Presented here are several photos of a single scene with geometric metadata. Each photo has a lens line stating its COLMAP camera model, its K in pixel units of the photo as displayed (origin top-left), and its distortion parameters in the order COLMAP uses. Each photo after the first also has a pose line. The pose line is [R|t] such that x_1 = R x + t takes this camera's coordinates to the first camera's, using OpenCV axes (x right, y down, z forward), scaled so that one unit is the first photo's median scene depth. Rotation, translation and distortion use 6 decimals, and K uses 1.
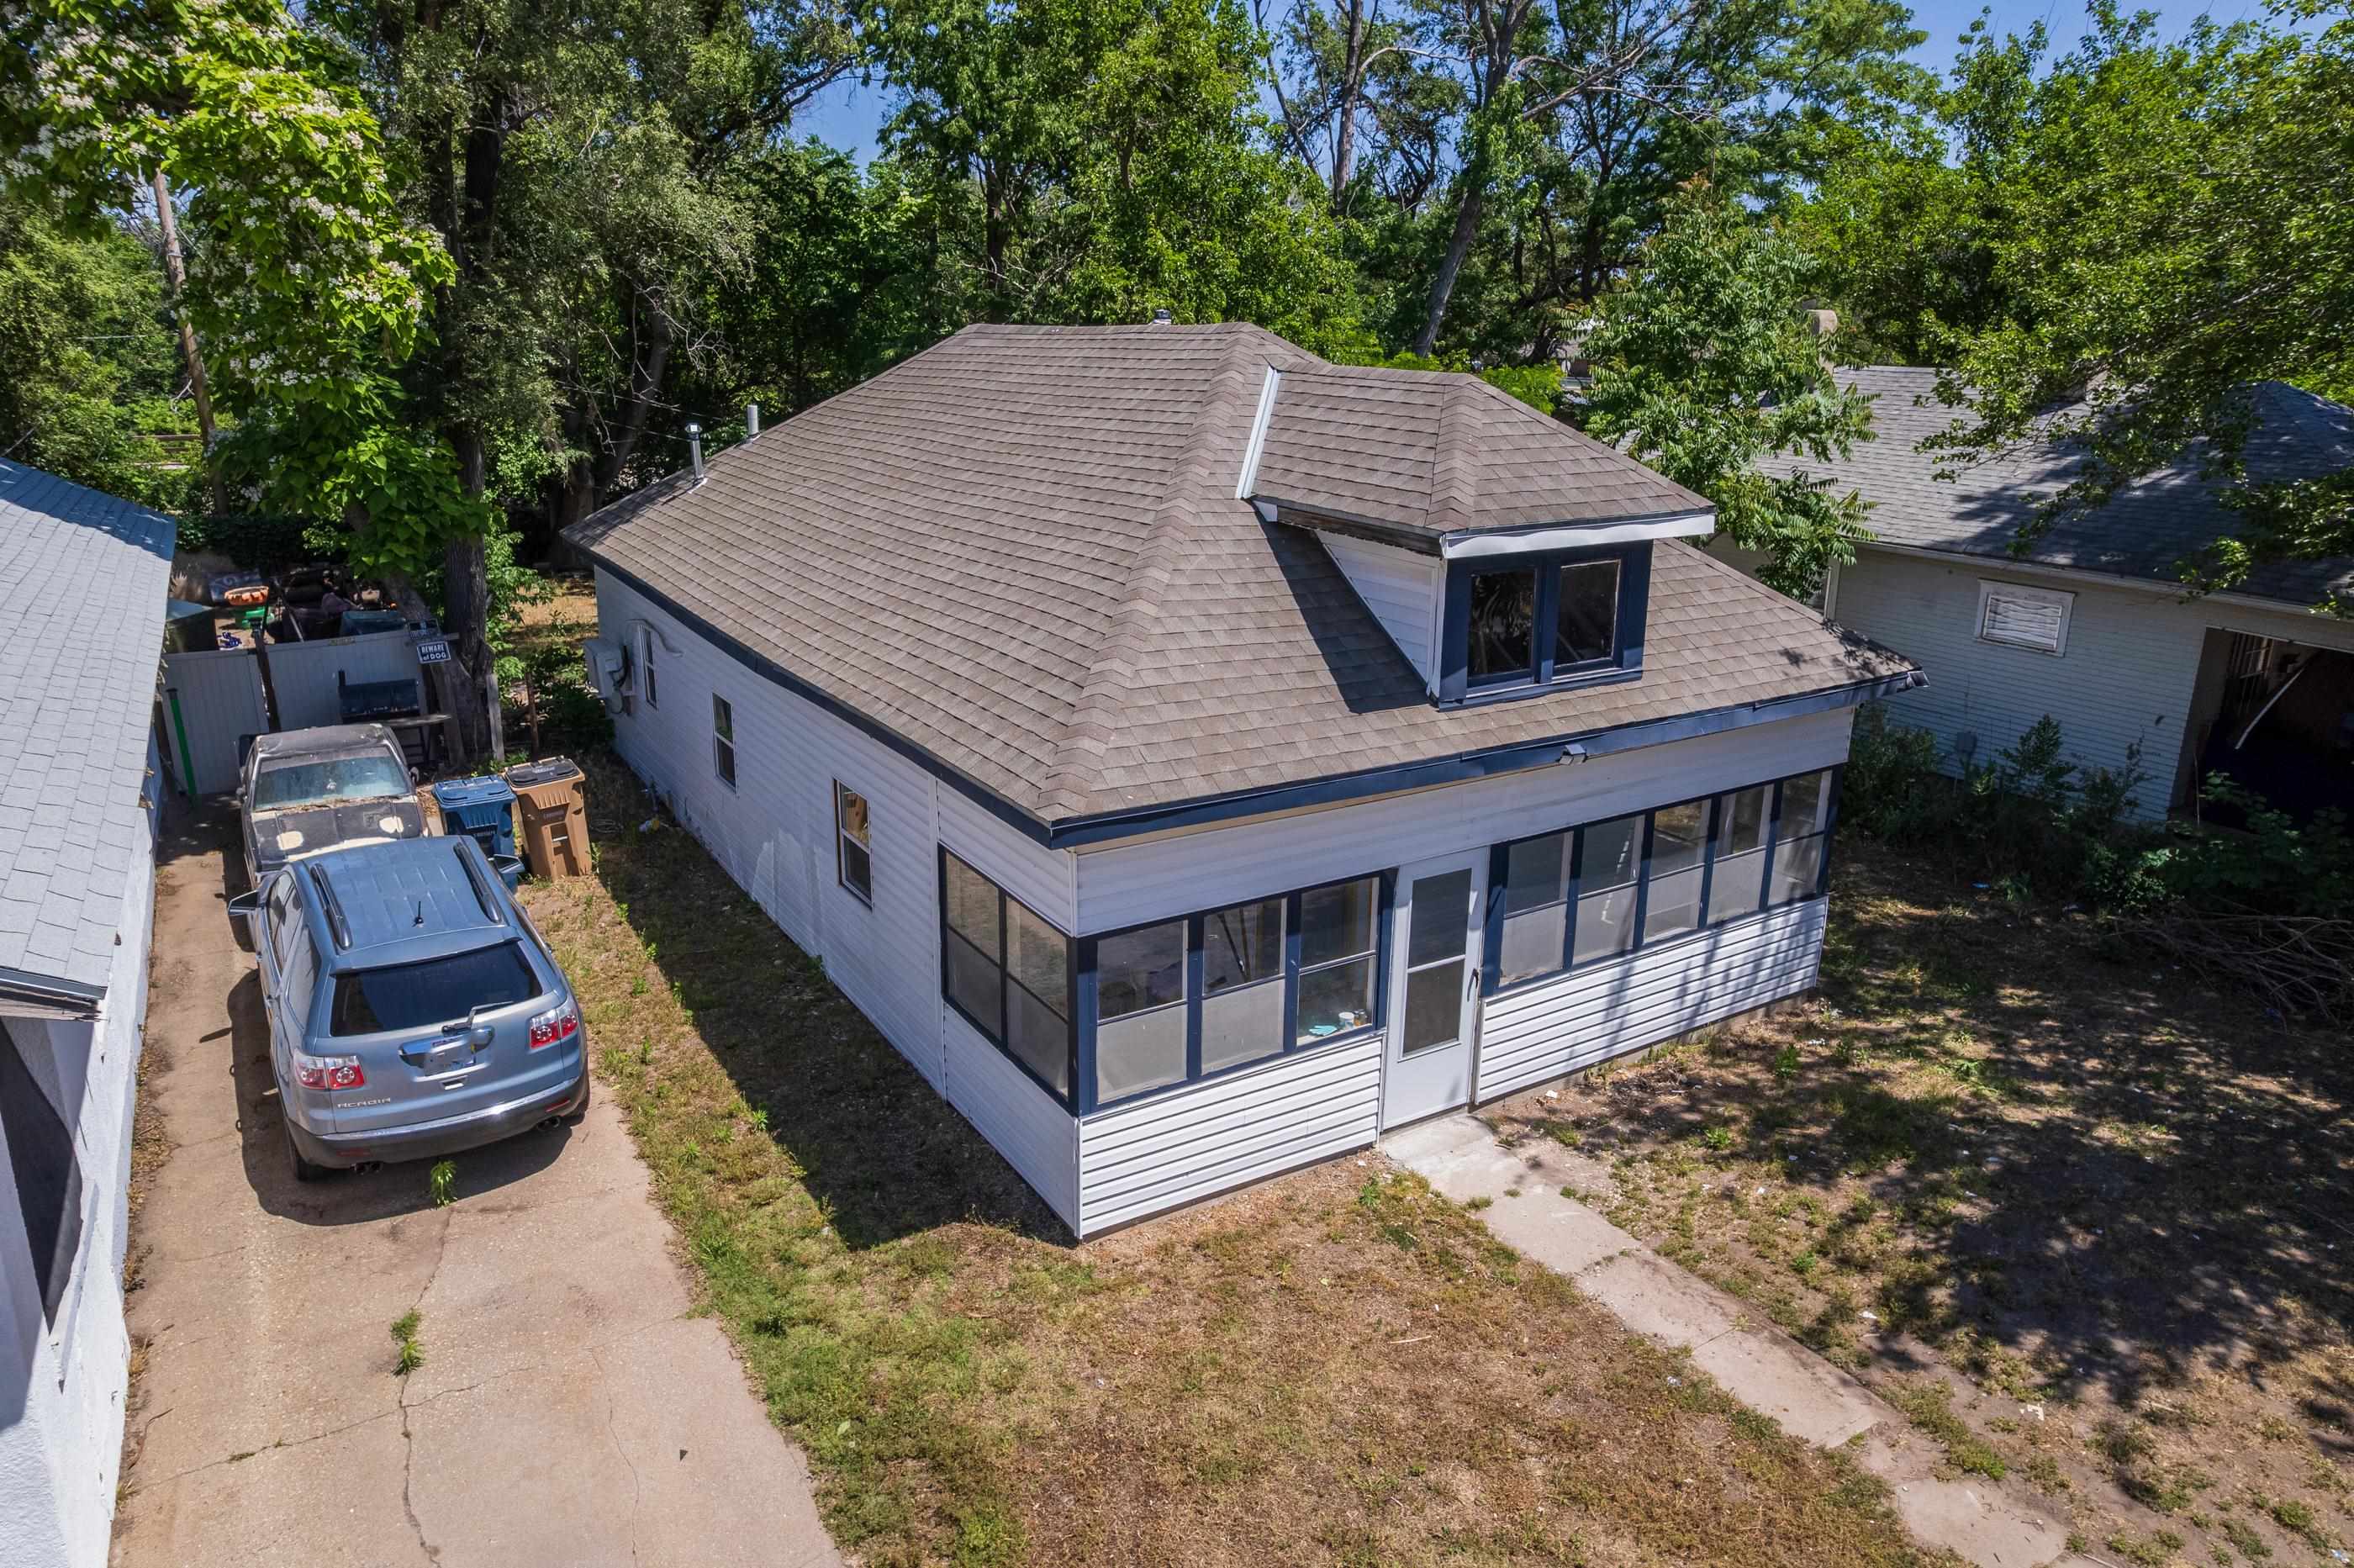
lens RADIAL K [[1514.7, 0, 1170.6], [0, 1514.7, 787.2], [0, 0, 1]] dist [-0.088097, 0.077857]
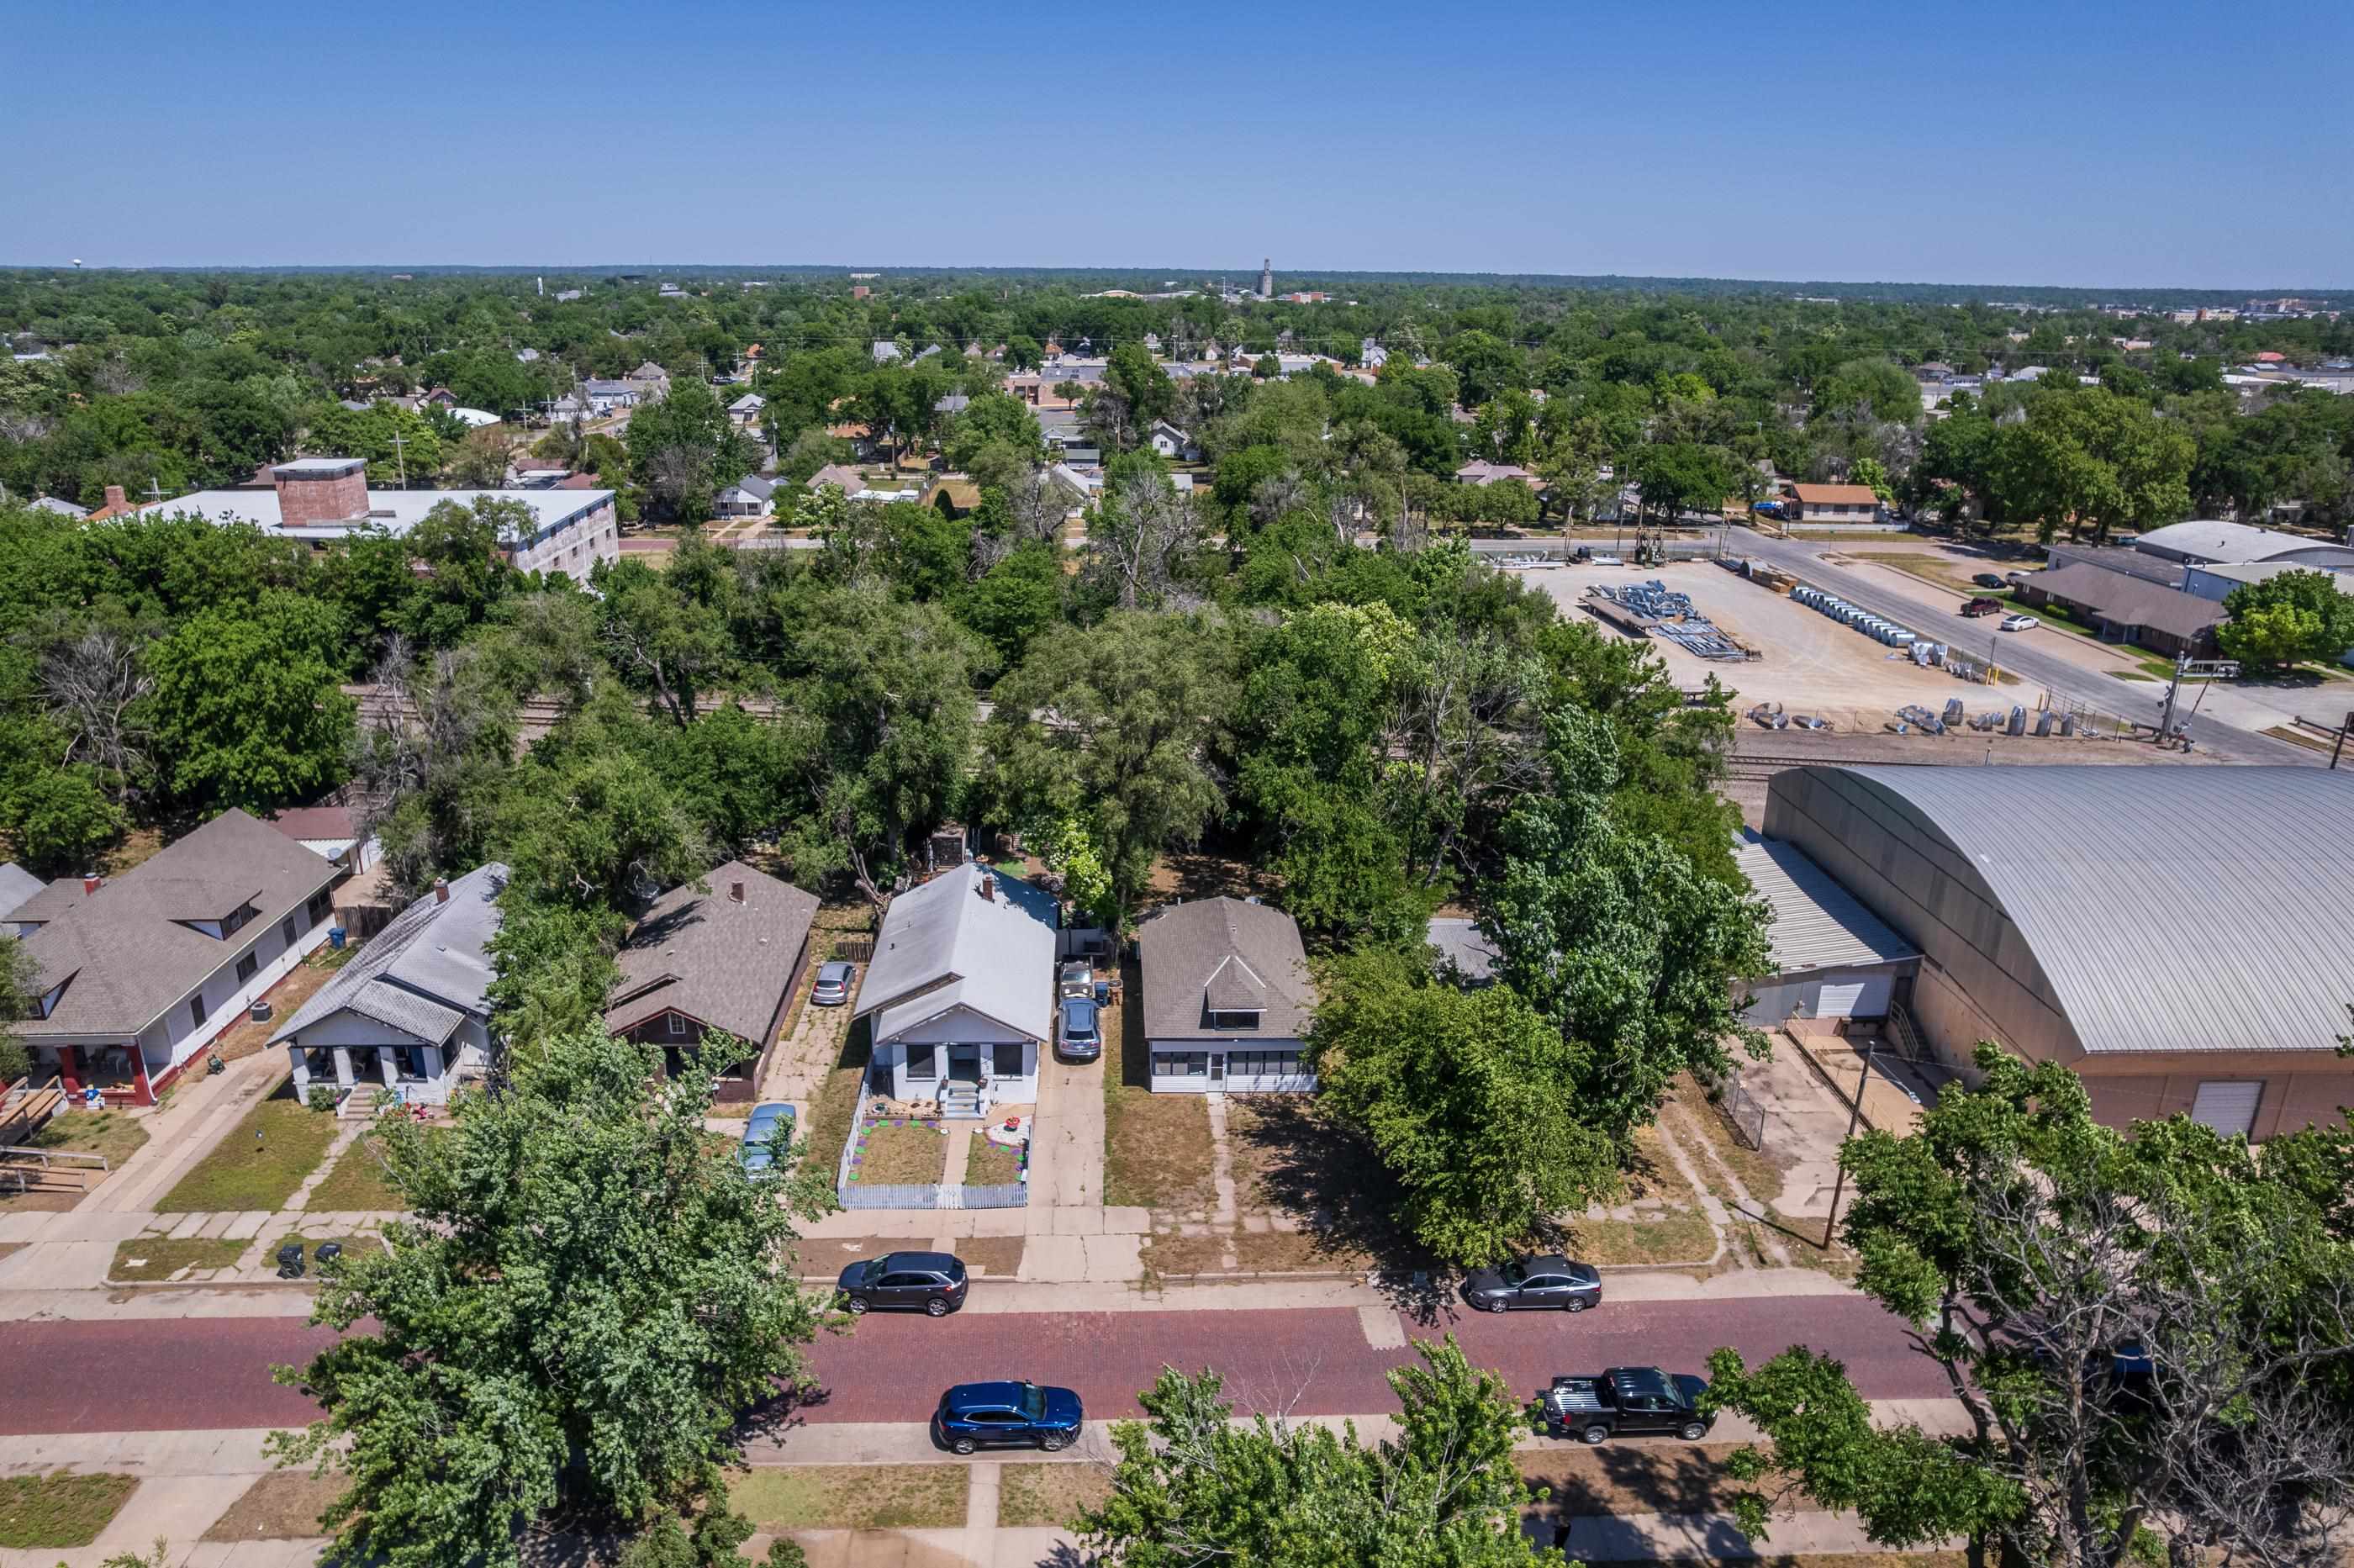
lens RADIAL K [[1512.0, 0, 1166.1], [0, 1512.0, 787.0], [0, 0, 1]] dist [-0.084730, 0.074756]
pose [[0.869641, 0.166512, -0.464757, 2.756122], [-0.152268, 0.985974, 0.068334, -1.454329], [0.469617, 0.011341, 0.882798, -4.737028]]
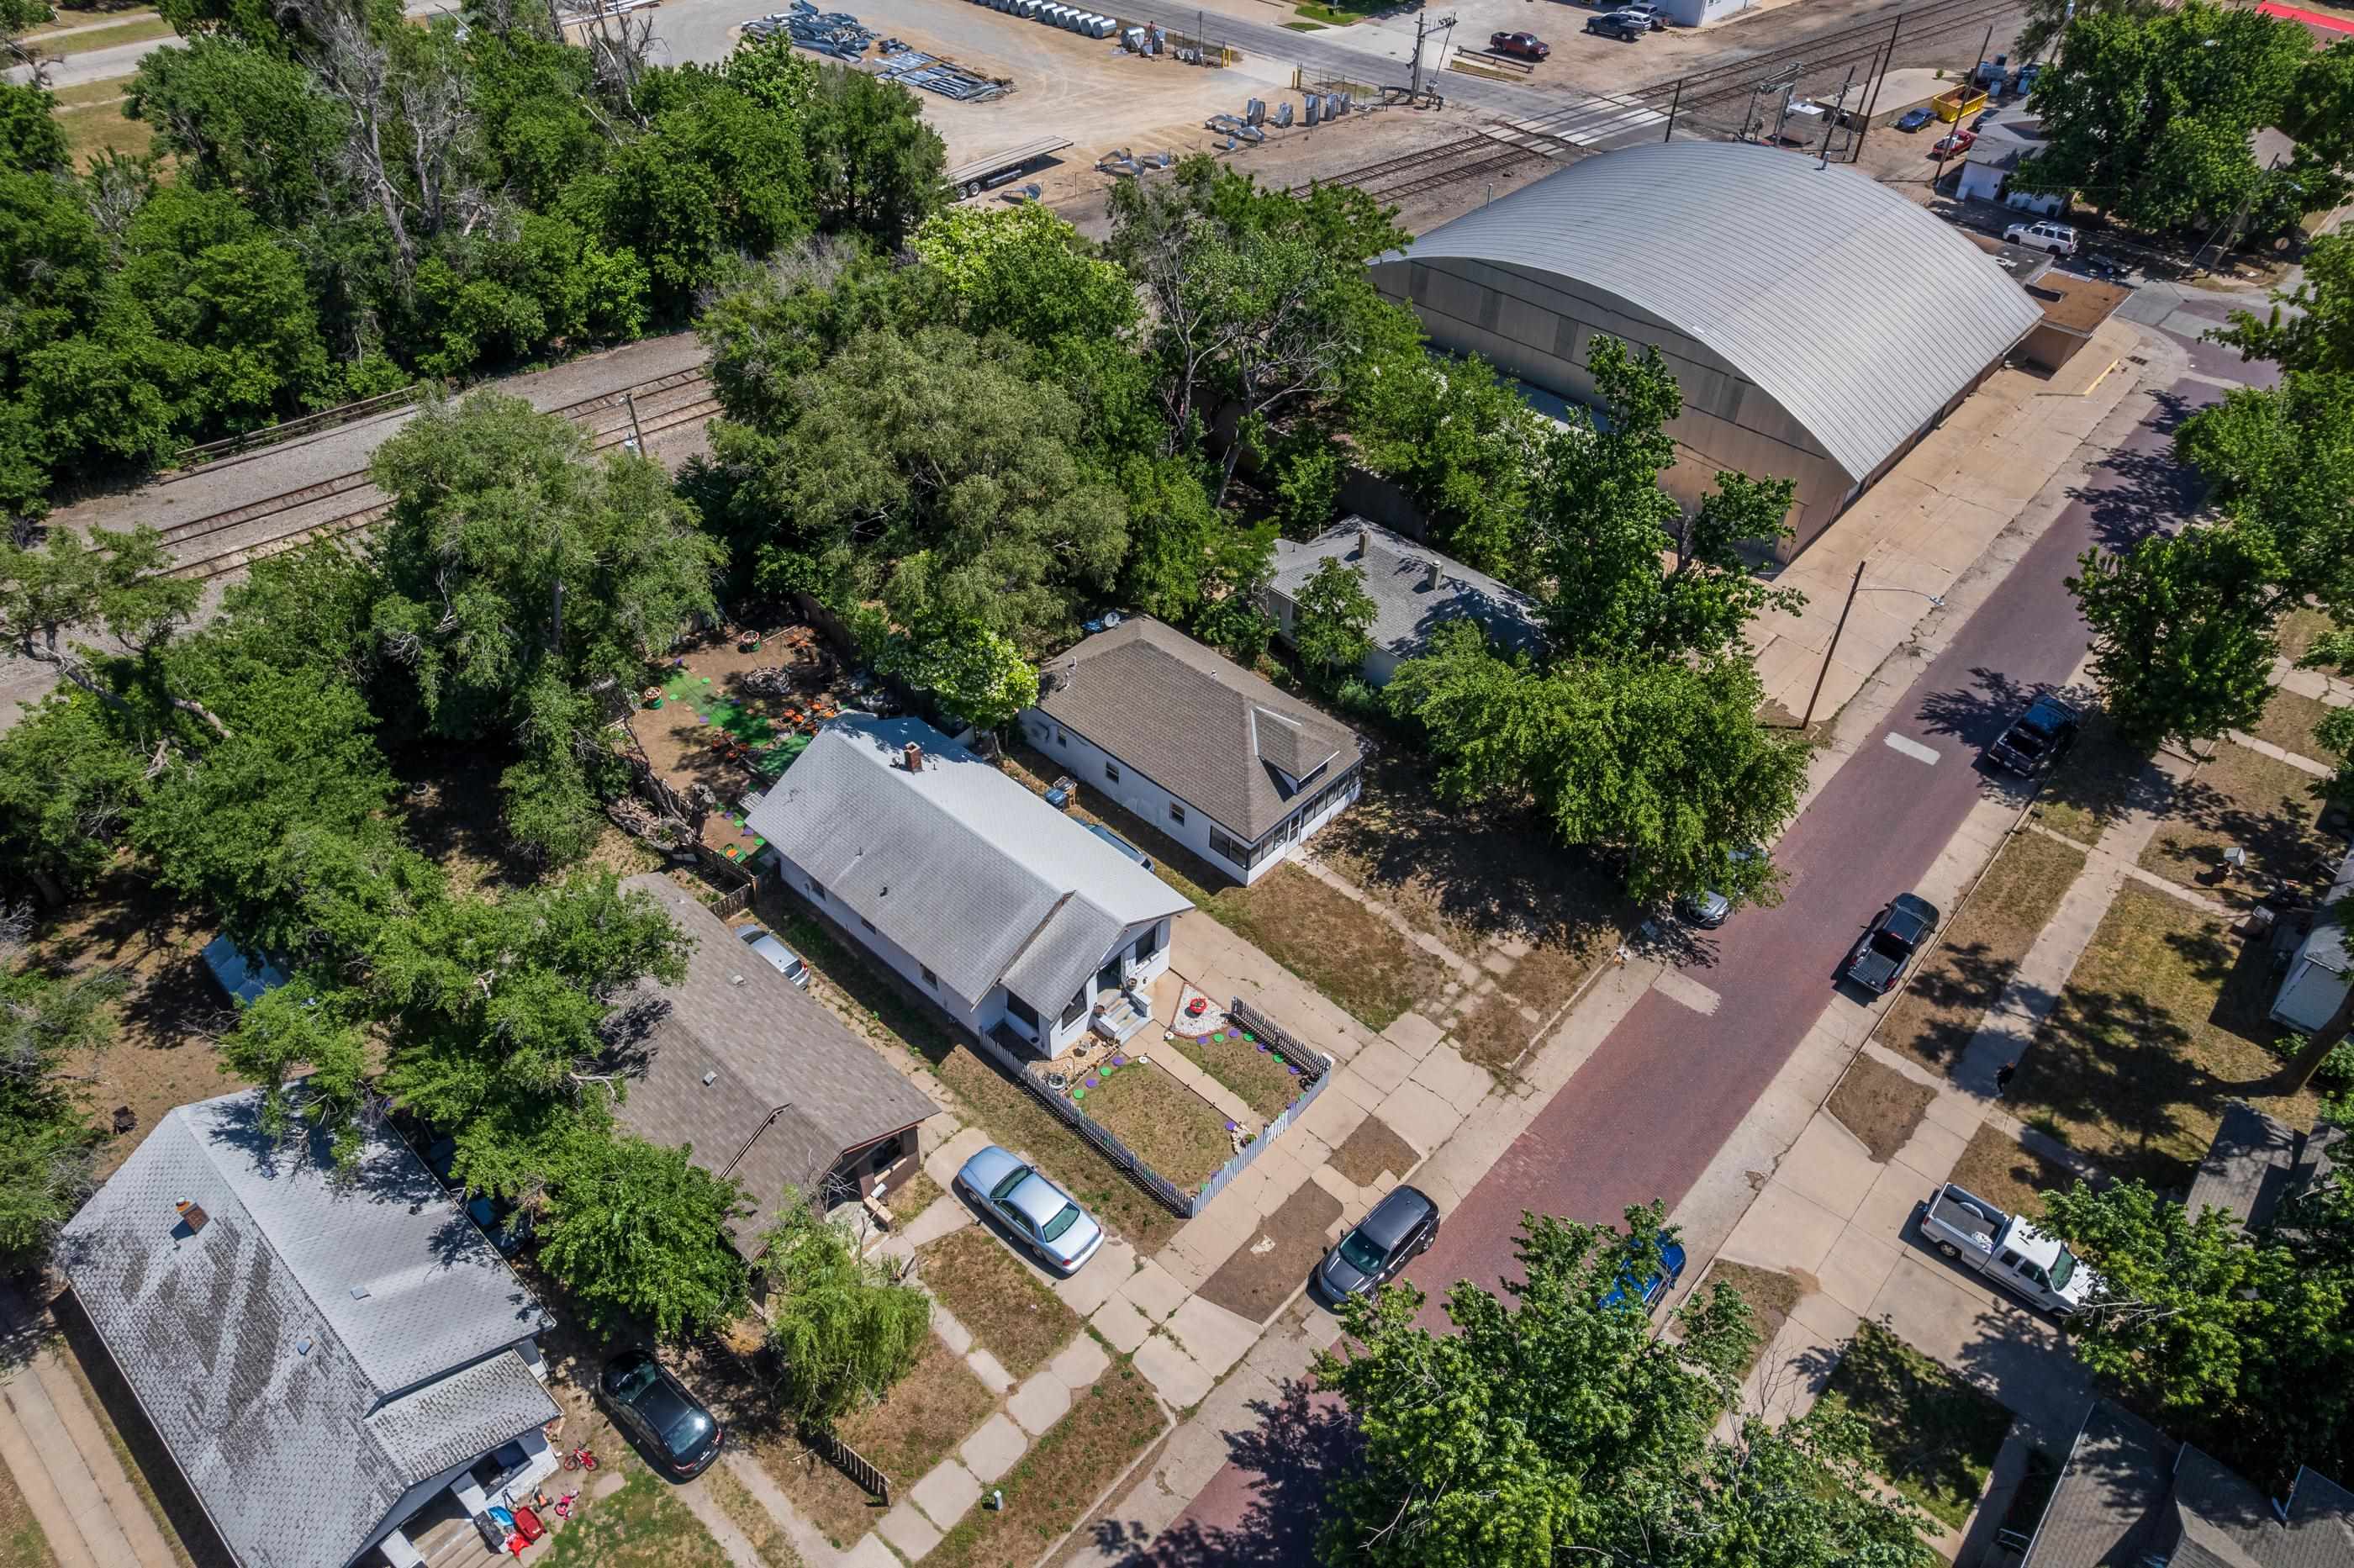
lens RADIAL K [[1512.0, 0, 1166.1], [0, 1512.0, 787.0], [0, 0, 1]] dist [-0.084730, 0.074756]
pose [[0.963103, -0.171159, 0.207693, -1.469687], [0.066281, 0.898792, 0.433335, -2.559498], [-0.260842, -0.403581, 0.876974, -3.872576]]
